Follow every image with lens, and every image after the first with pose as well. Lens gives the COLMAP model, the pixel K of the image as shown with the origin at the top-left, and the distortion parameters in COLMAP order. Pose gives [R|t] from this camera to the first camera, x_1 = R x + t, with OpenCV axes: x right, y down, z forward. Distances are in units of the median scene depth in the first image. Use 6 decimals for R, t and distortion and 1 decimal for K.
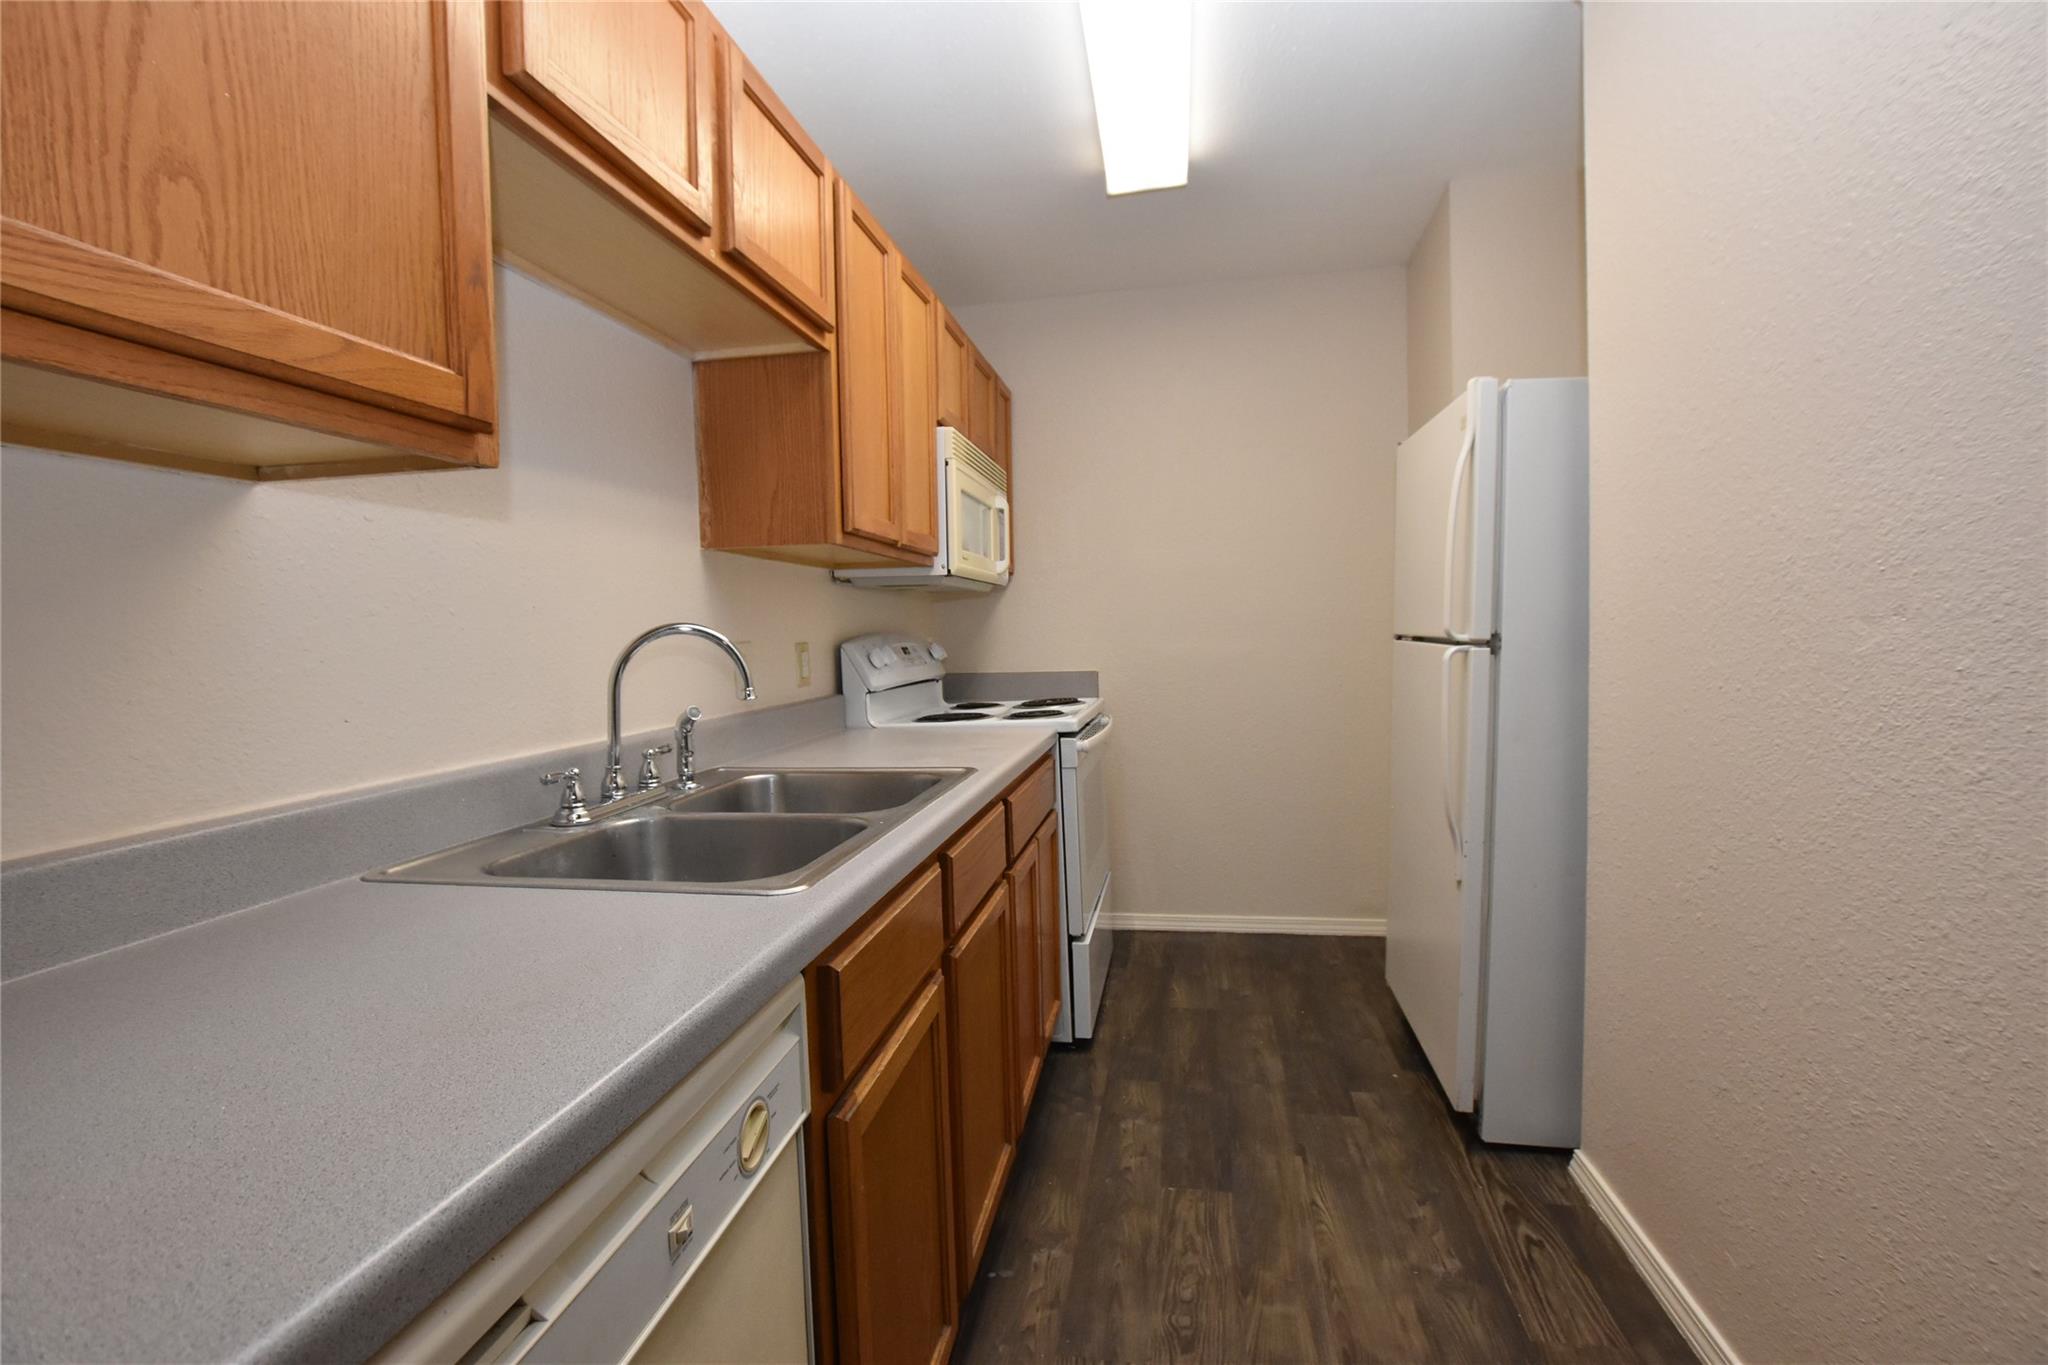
lens RADIAL K [[916.5, 0, 999.6], [0, 916.5, 672.0], [0, 0, 1]] dist [-0.036398, 0.007930]
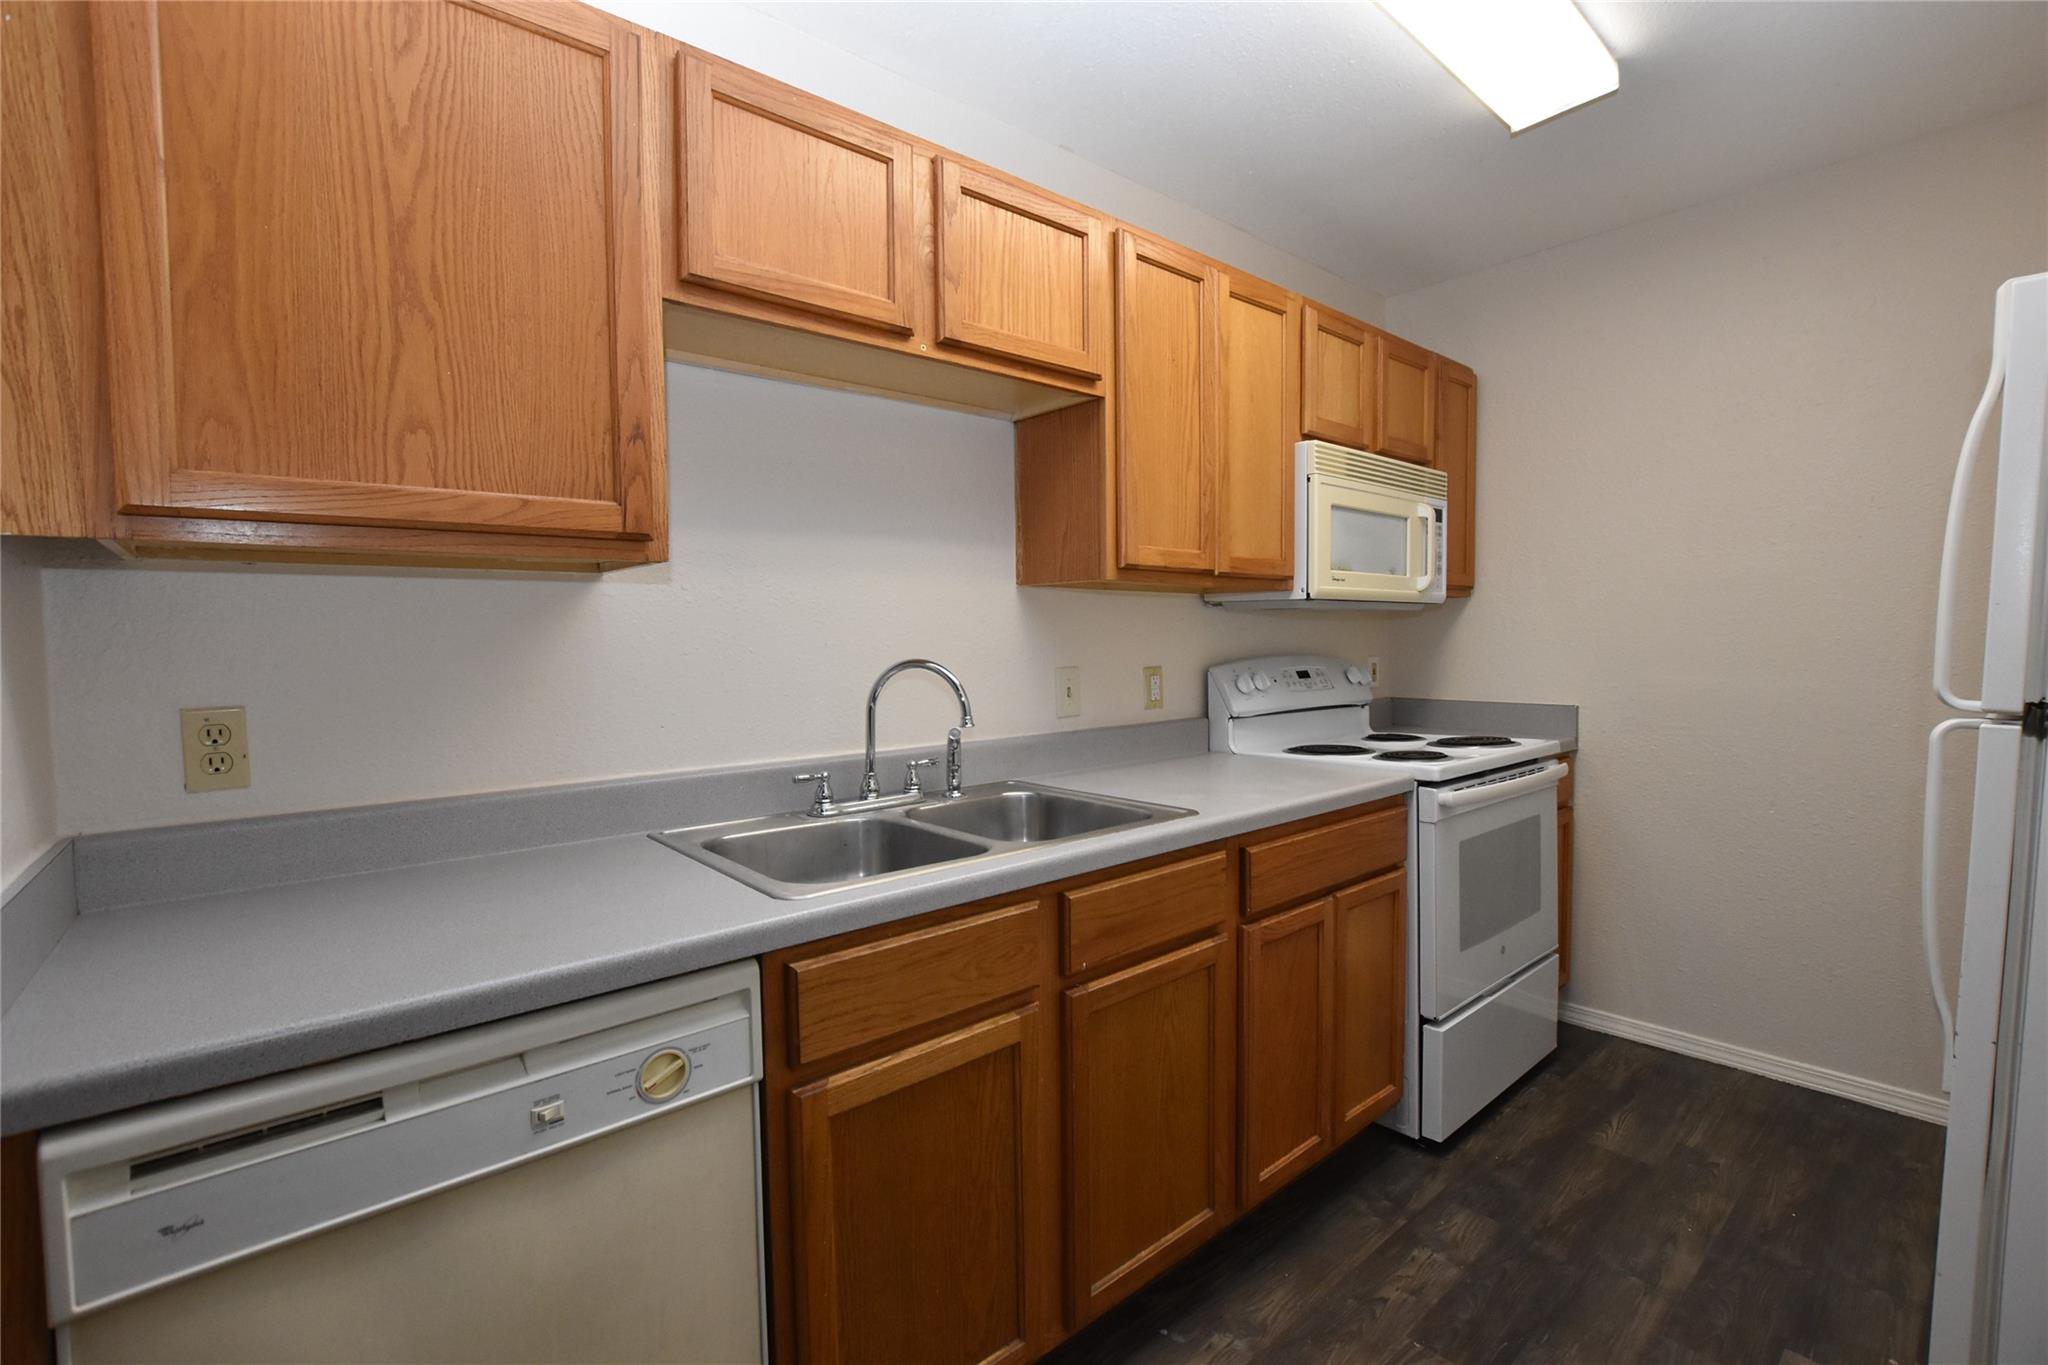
lens RADIAL K [[913.1, 0, 1022.0], [0, 913.1, 668.8], [0, 0, 1]] dist [-0.033577, 0.005082]
pose [[0.774978, 0.038521, -0.630814, 0.379680], [-0.035694, 0.999215, 0.017166, -0.049717], [0.630980, 0.009213, 0.775744, 0.120158]]
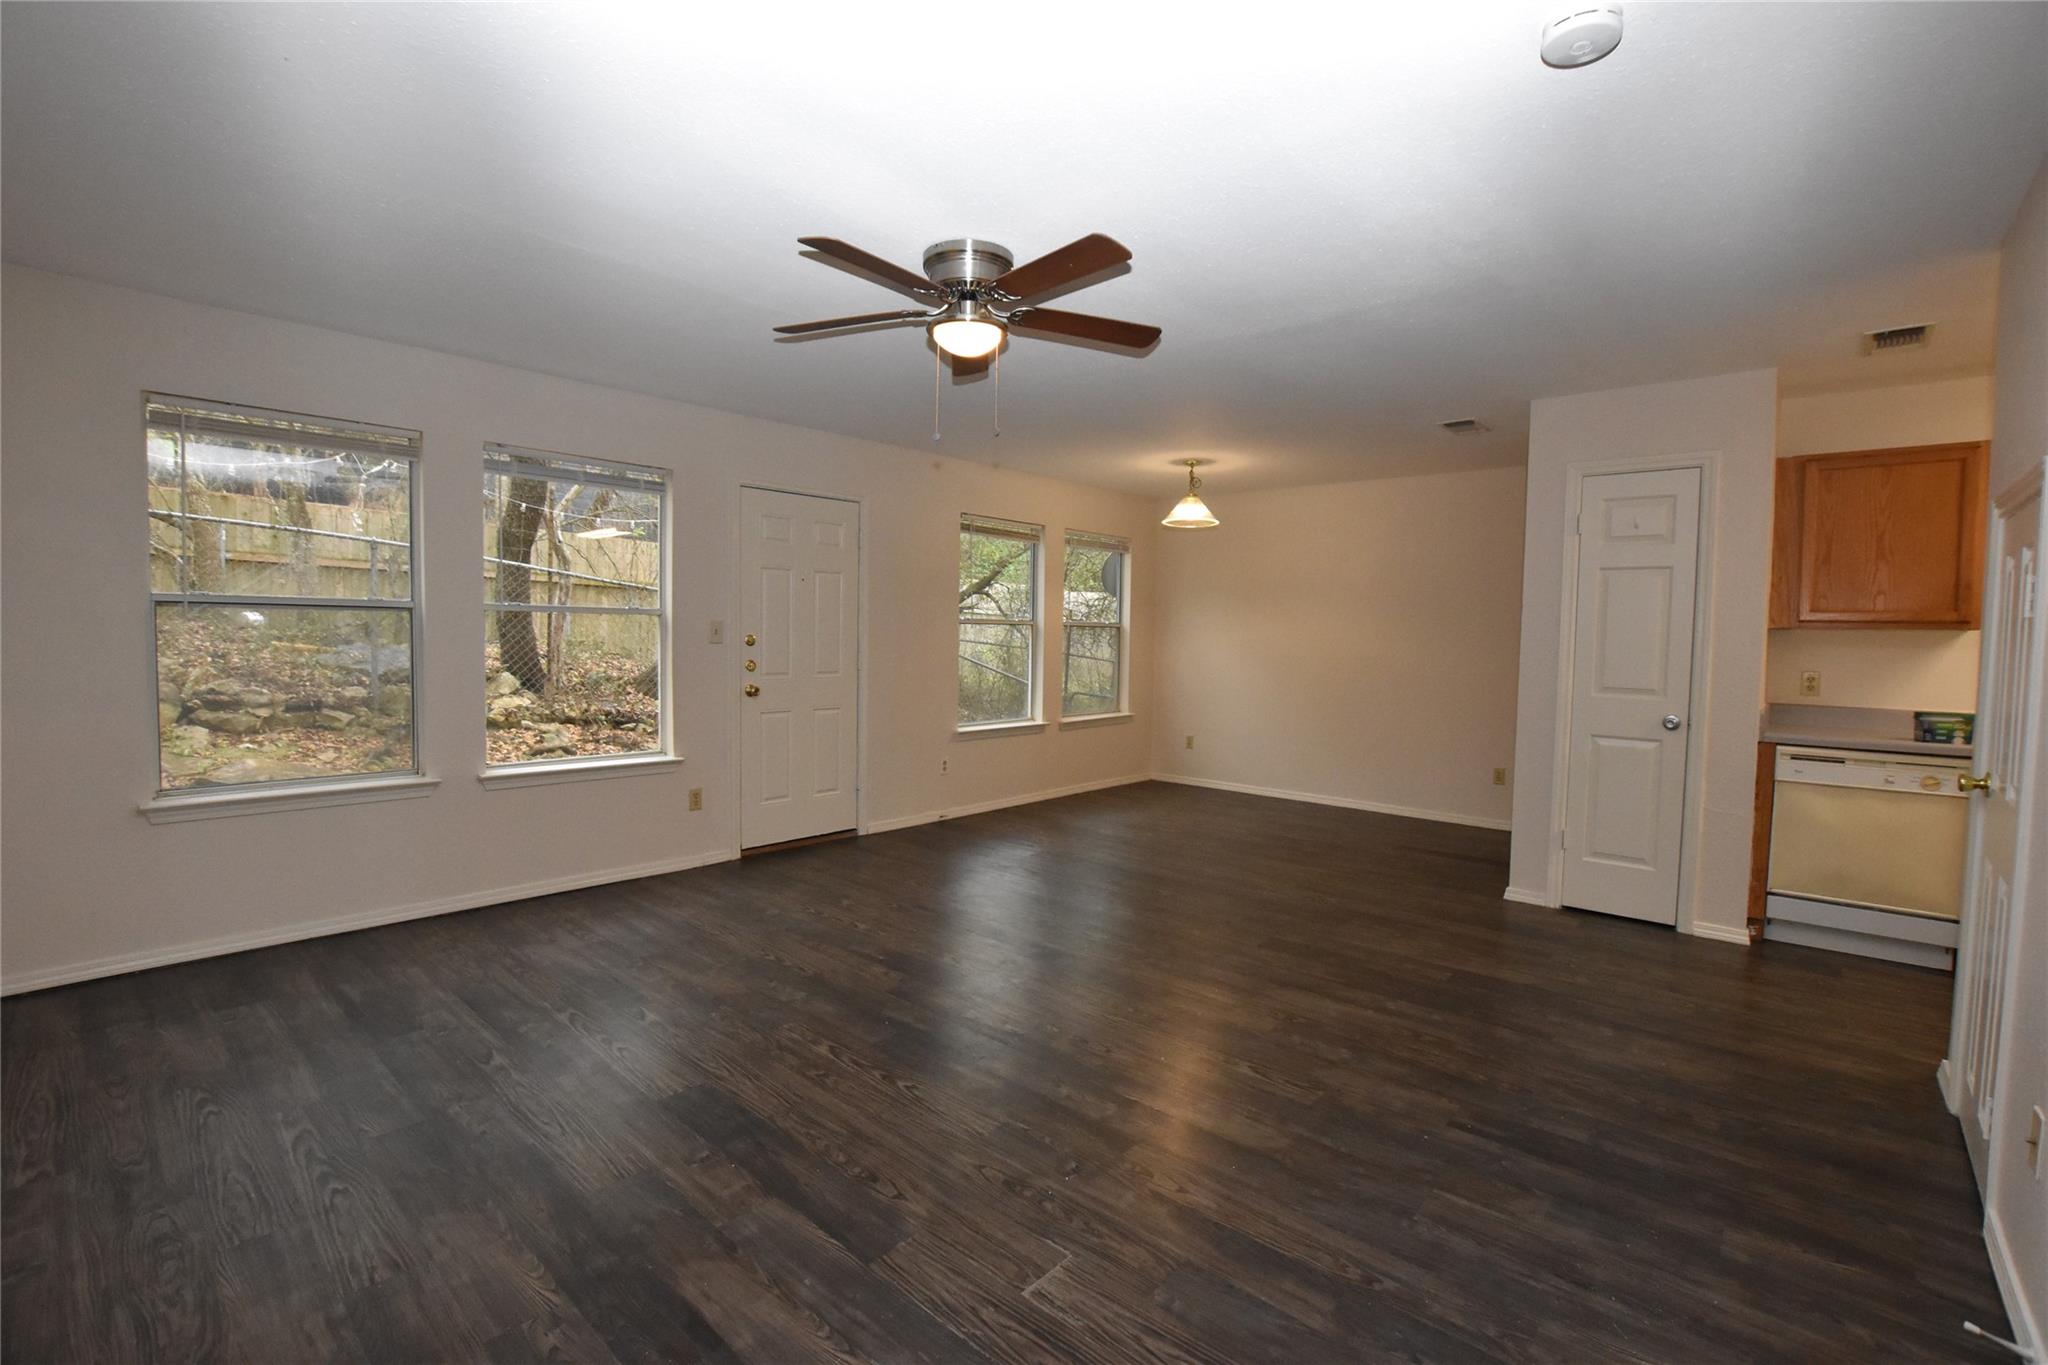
lens RADIAL K [[905.0, 0, 1022.9], [0, 905.0, 678.8], [0, 0, 1]] dist [-0.034904, 0.005964]
pose [[-0.527962, 0.059054, -0.847213, 2.294956], [-0.042254, 0.994517, 0.095654, -0.097533], [0.848216, 0.086300, -0.522572, -0.241573]]
